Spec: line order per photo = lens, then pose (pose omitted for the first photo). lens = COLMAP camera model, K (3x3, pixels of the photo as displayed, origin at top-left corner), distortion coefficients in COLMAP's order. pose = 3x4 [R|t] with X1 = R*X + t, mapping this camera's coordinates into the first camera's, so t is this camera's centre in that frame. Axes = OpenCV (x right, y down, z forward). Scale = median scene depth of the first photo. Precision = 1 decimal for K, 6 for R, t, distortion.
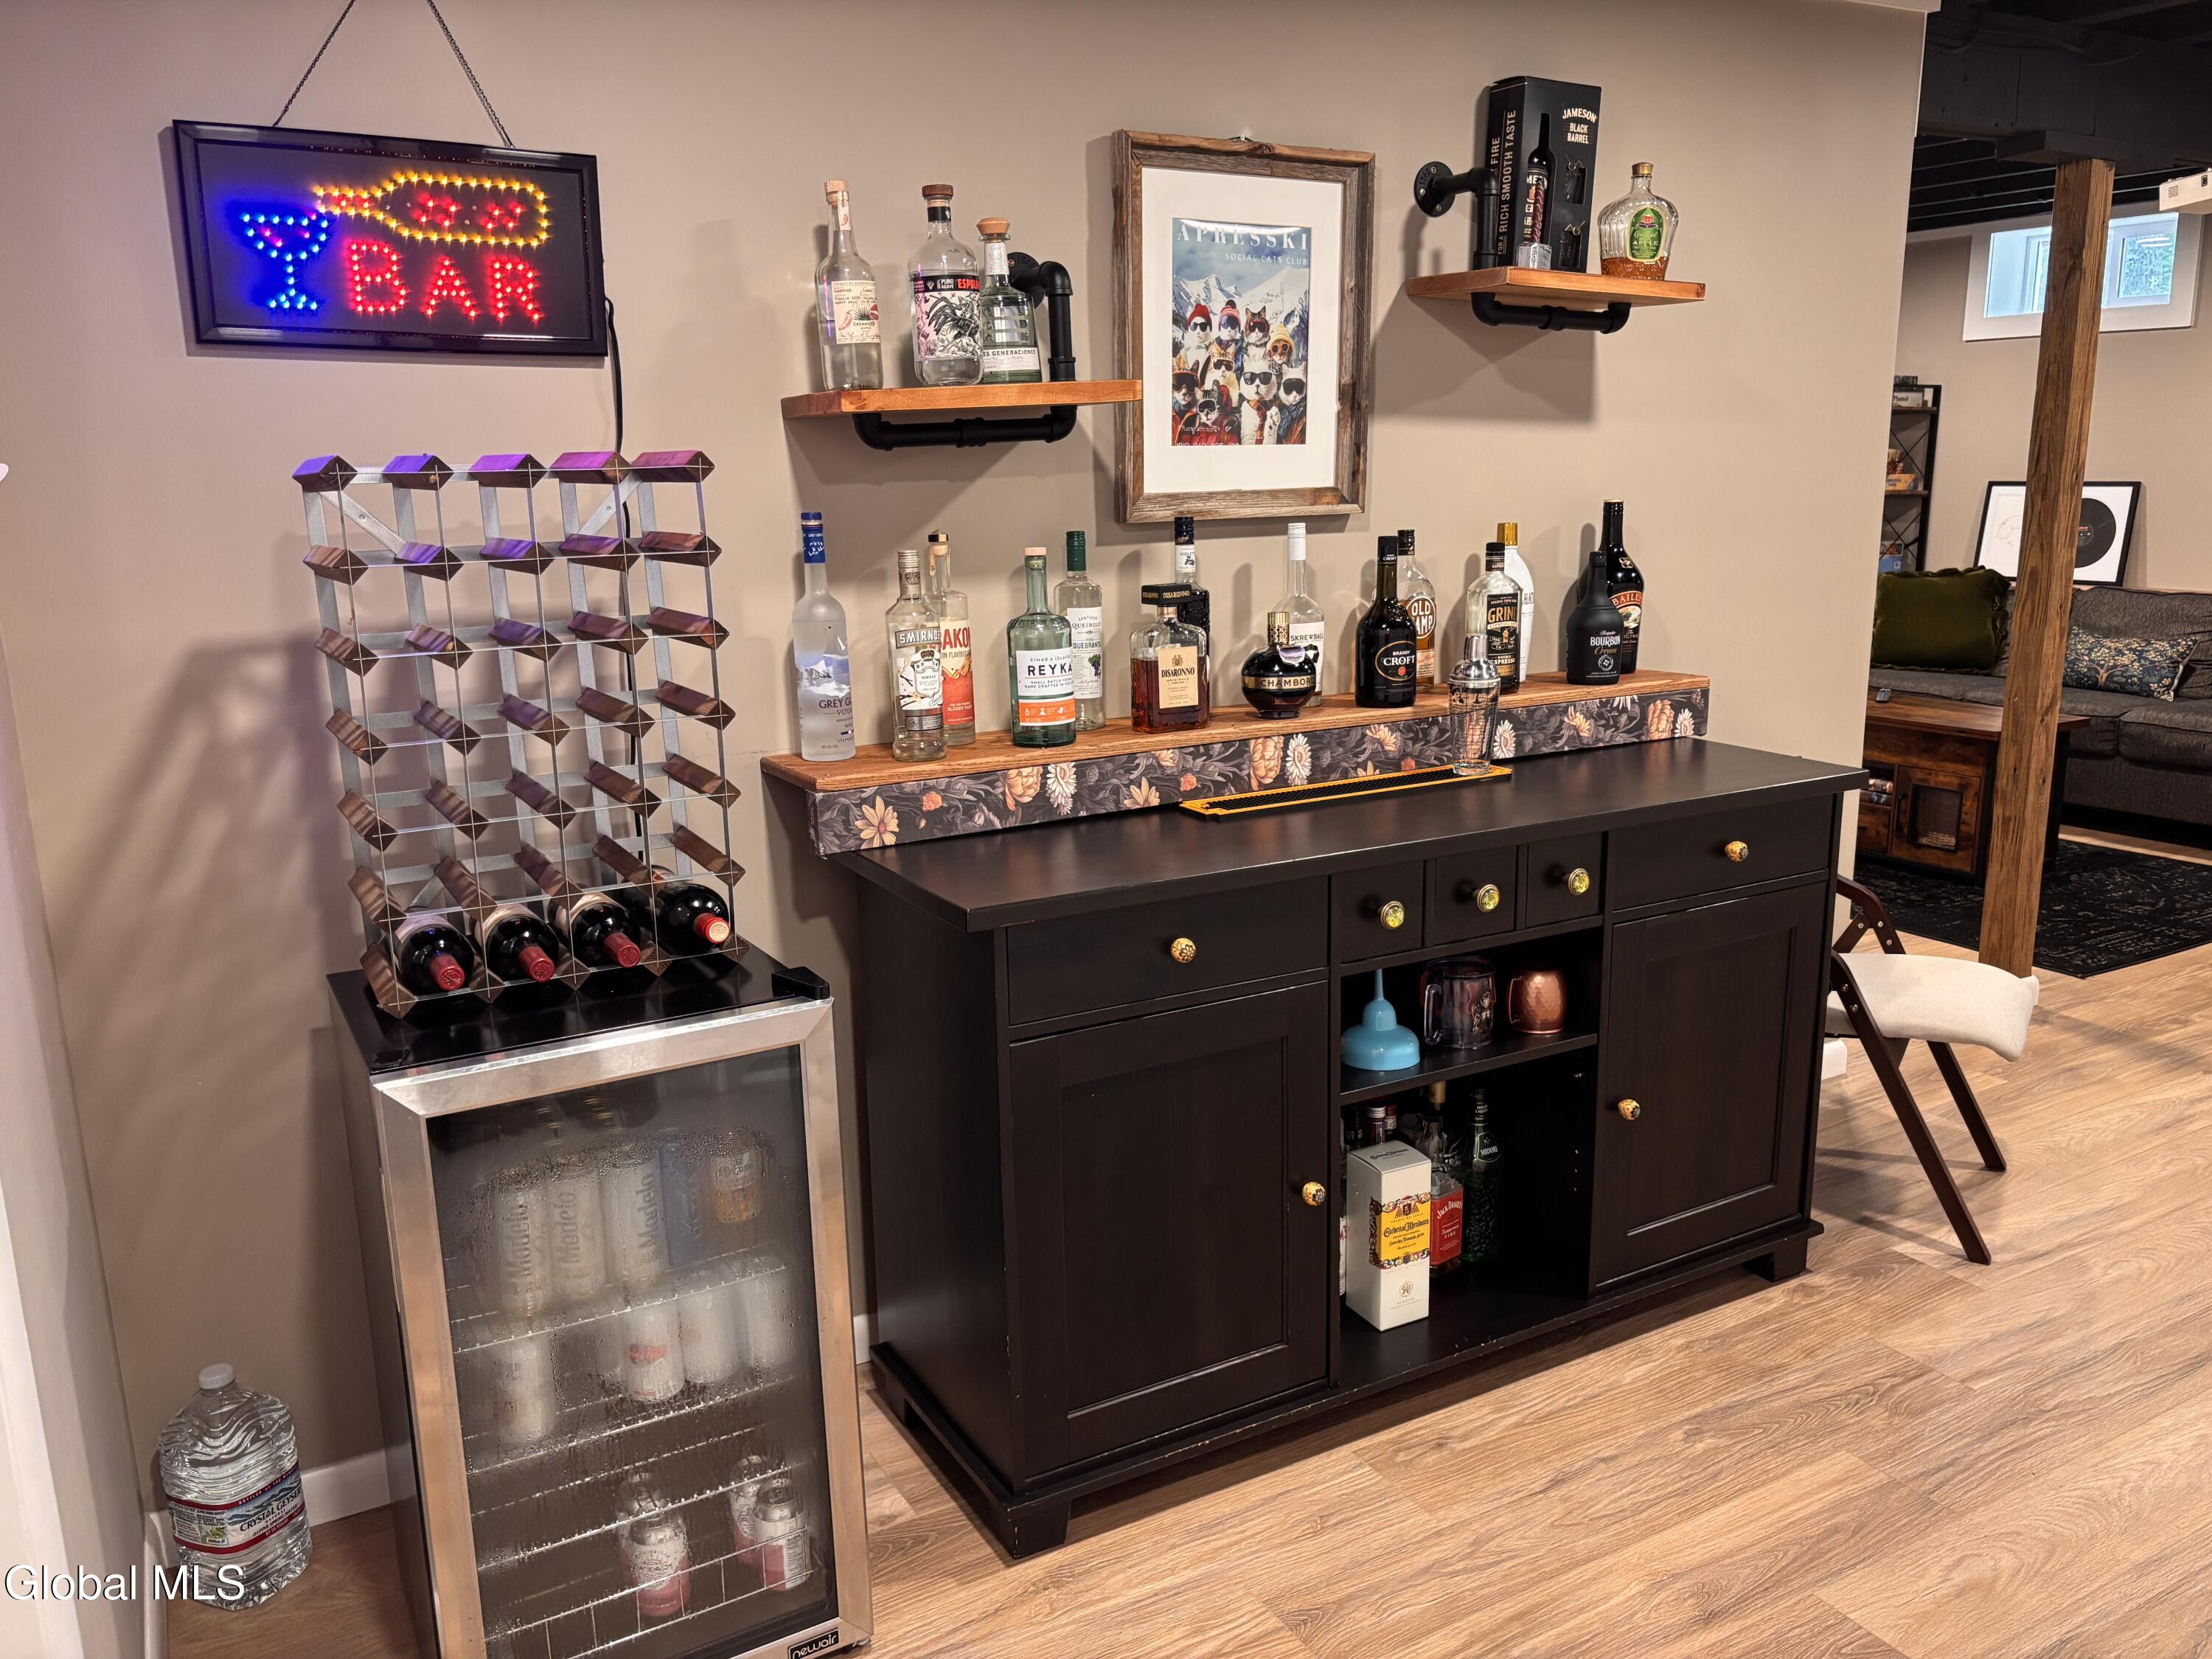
lens RADIAL K [[1658.1, 0, 1105.3], [0, 1658.1, 835.4], [0, 0, 1]] dist [0.082945, -0.114970]
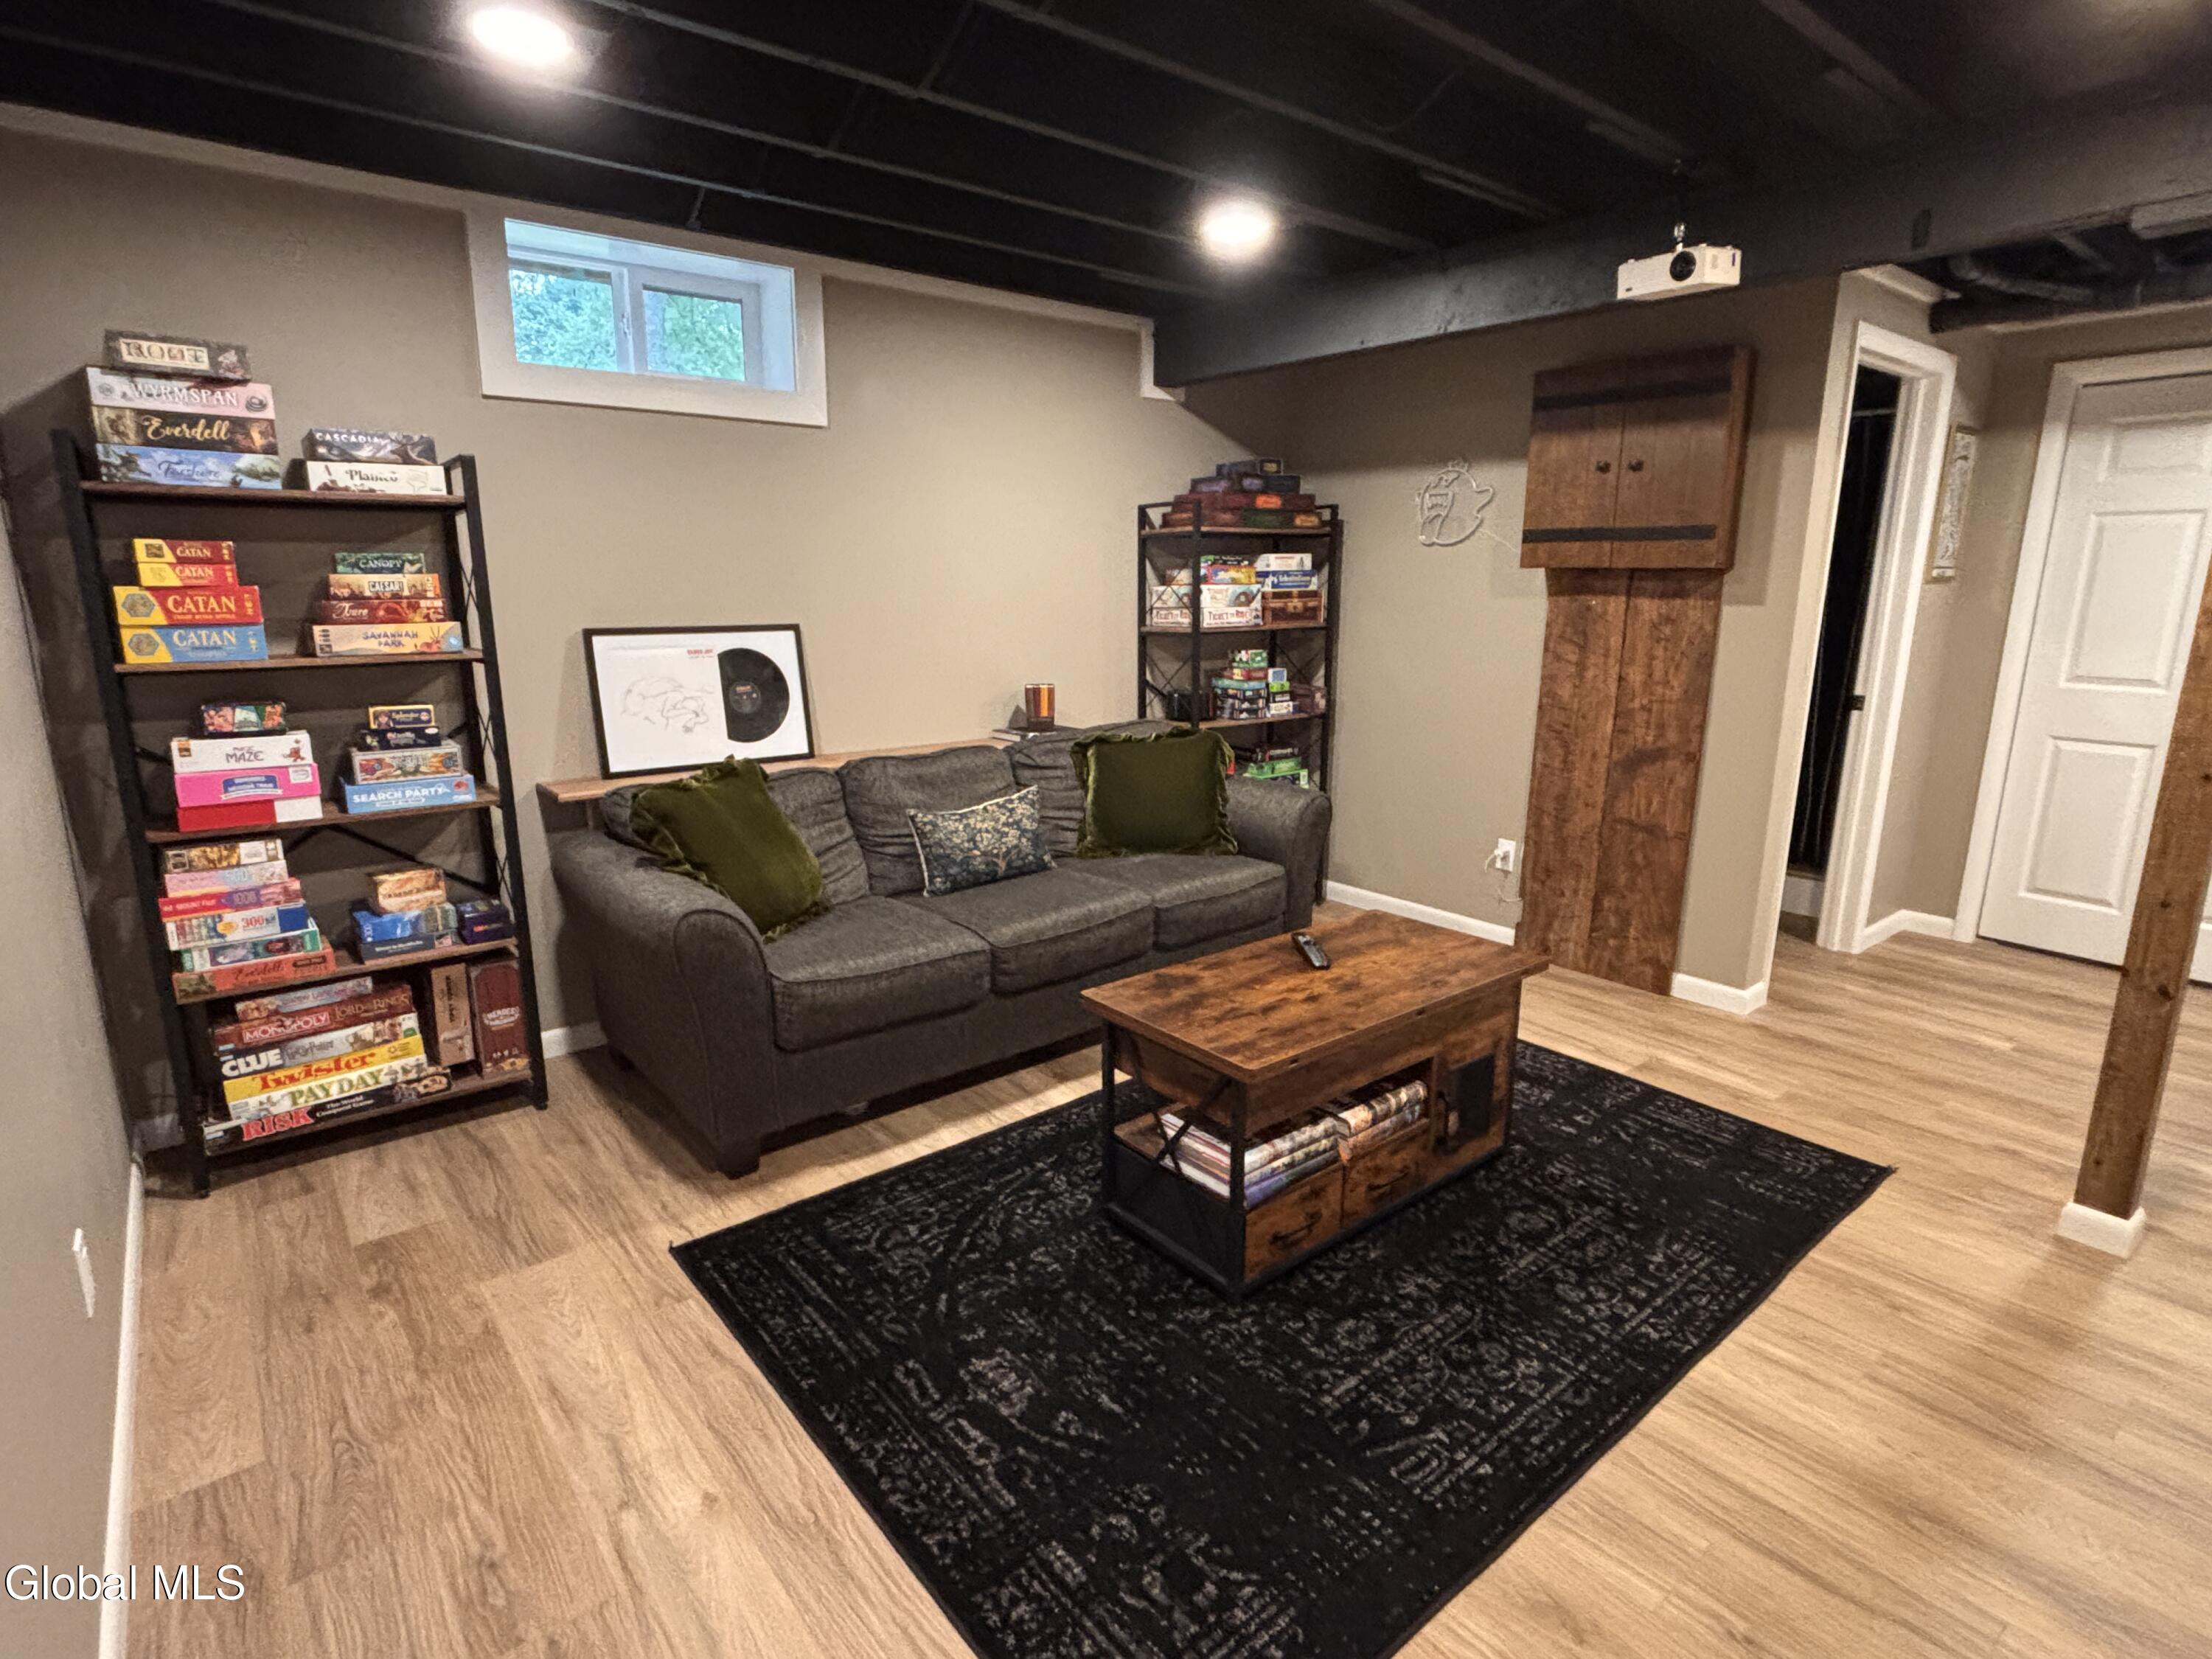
lens RADIAL K [[1152.4, 0, 1106.0], [0, 1152.4, 829.5], [0, 0, 1]] dist [-0.003815, -0.001789]
pose [[-0.165370, -0.195278, 0.966706, 0.155741], [0.219591, 0.948305, 0.229125, -0.525054], [-0.961474, 0.250170, -0.113939, 2.361948]]
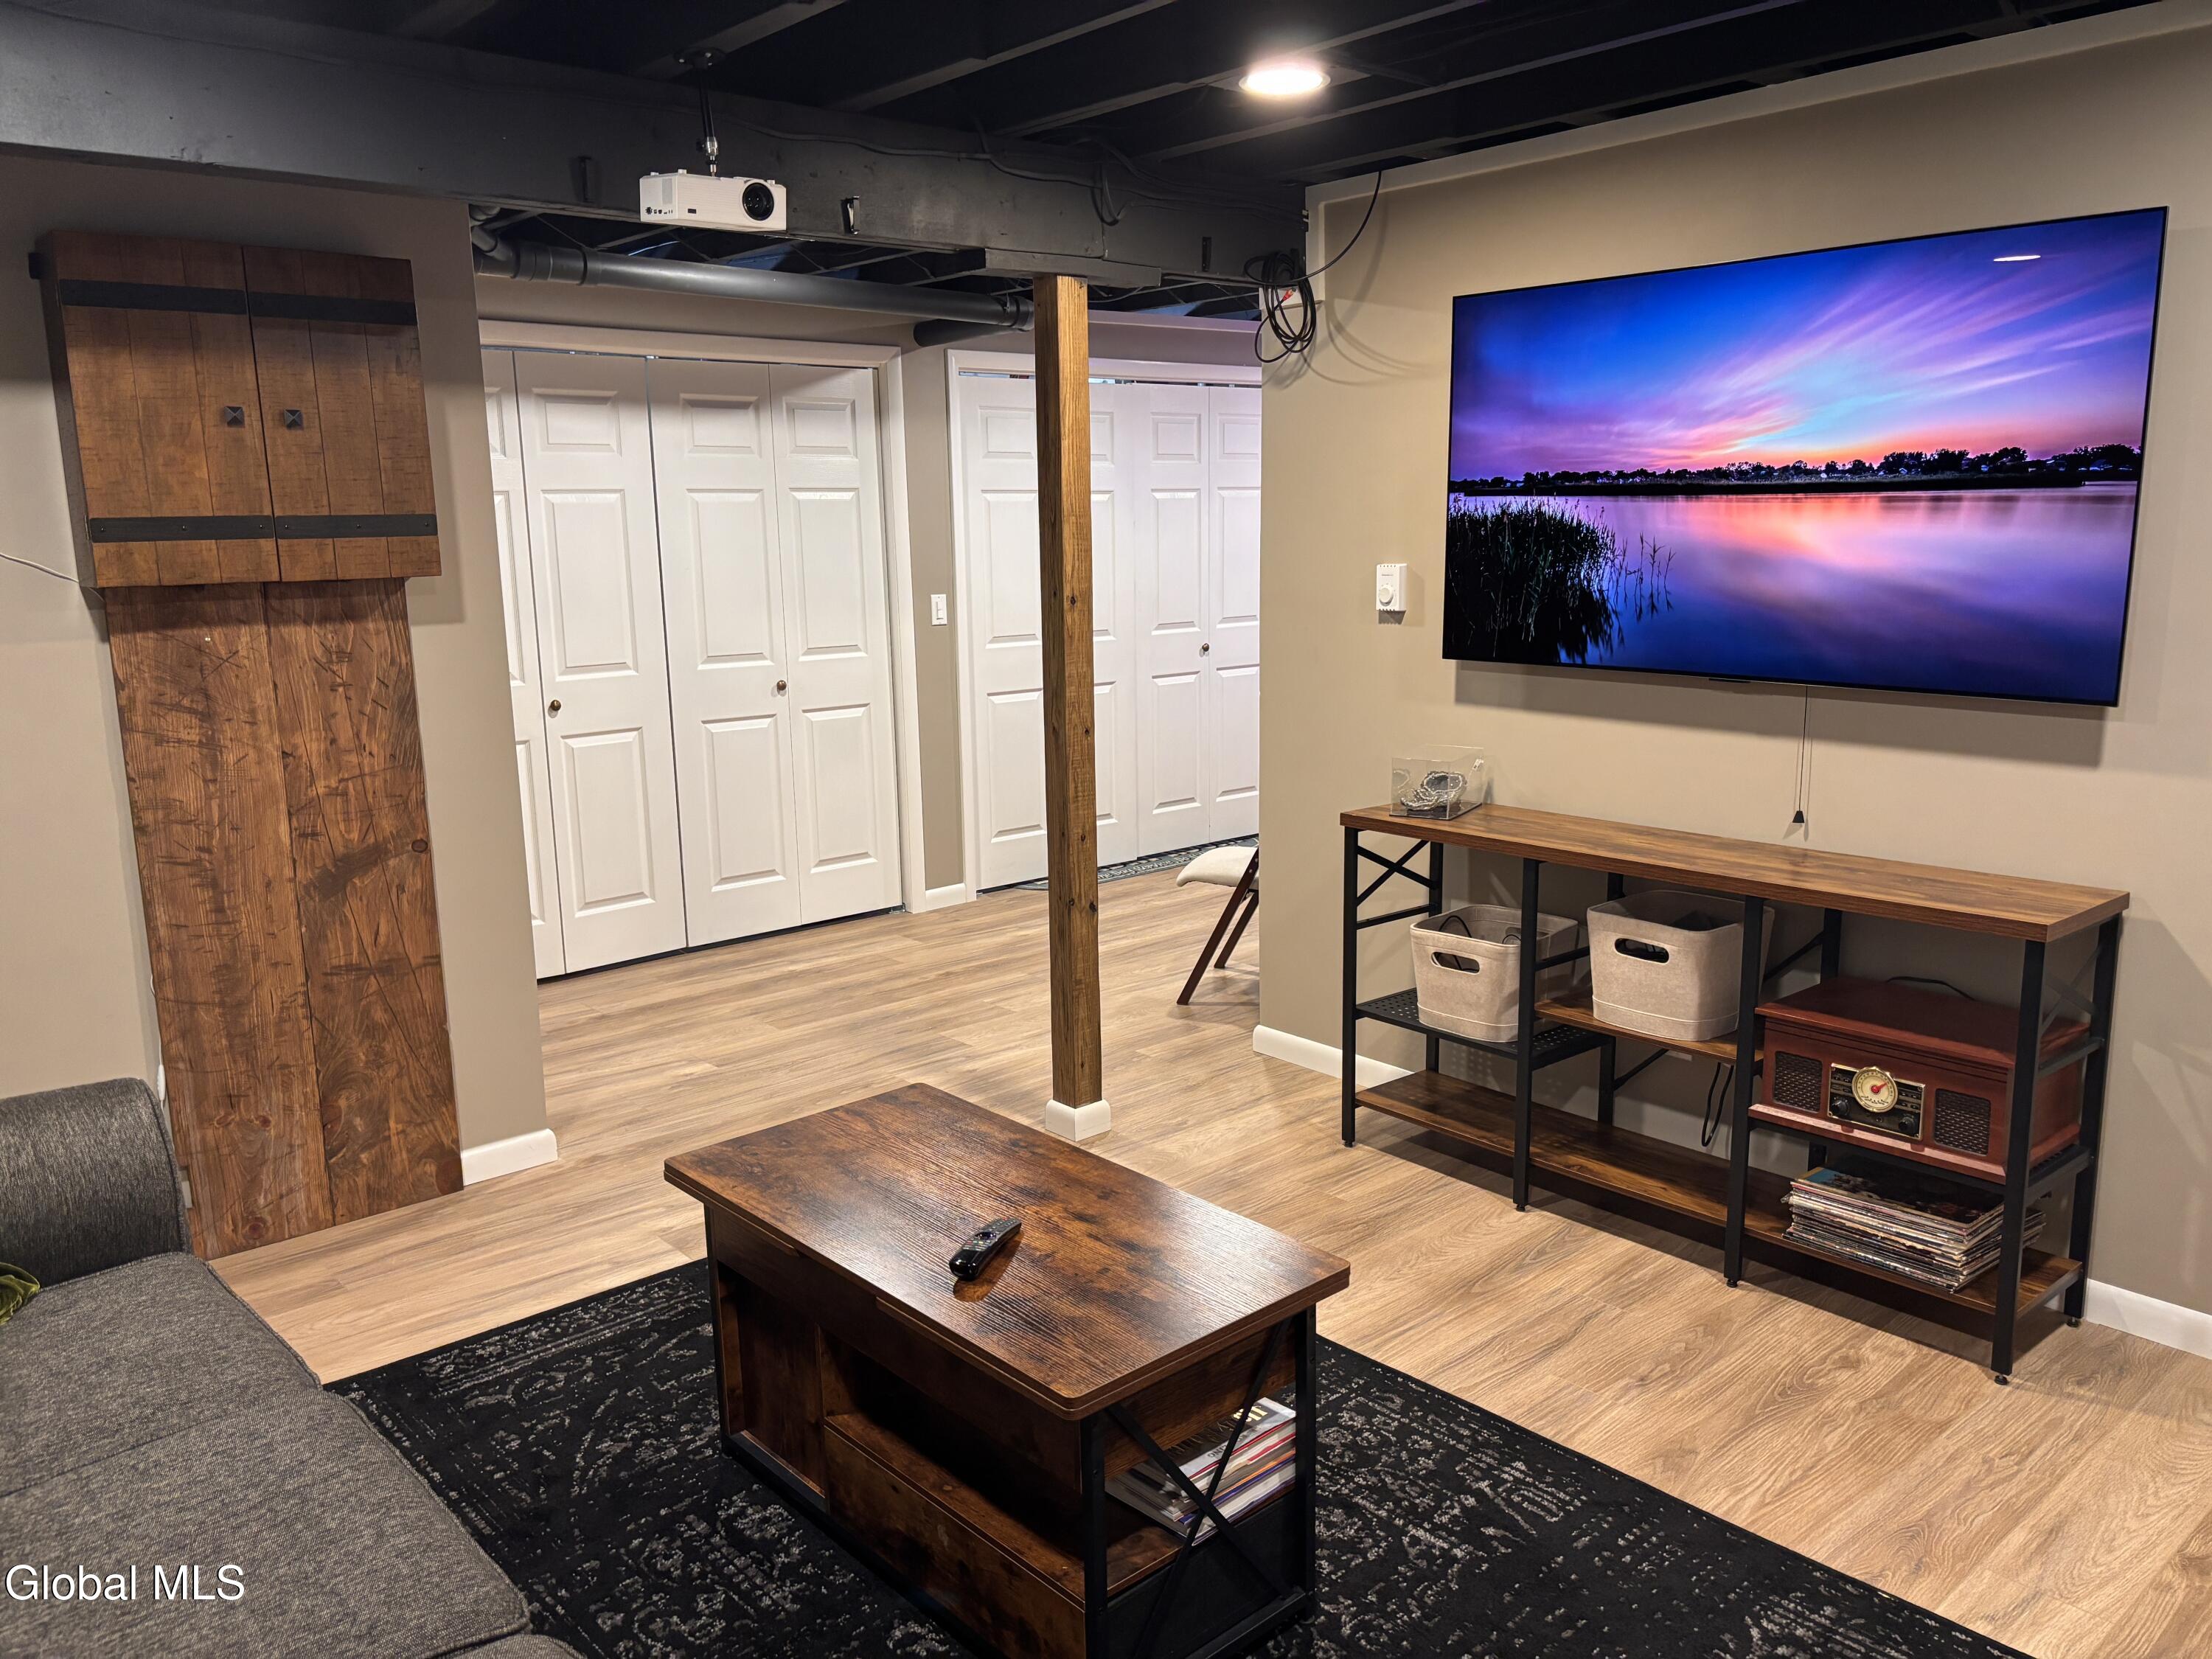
lens RADIAL K [[1676.1, 0, 1106.0], [0, 1676.1, 829.5], [0, 0, 1]] dist [0.012917, 0.005028]
pose [[-0.977438, 0.074855, -0.197511, 1.099015], [-0.011207, 0.915399, 0.402392, -0.710684], [0.210923, 0.395527, -0.893907, 2.853205]]
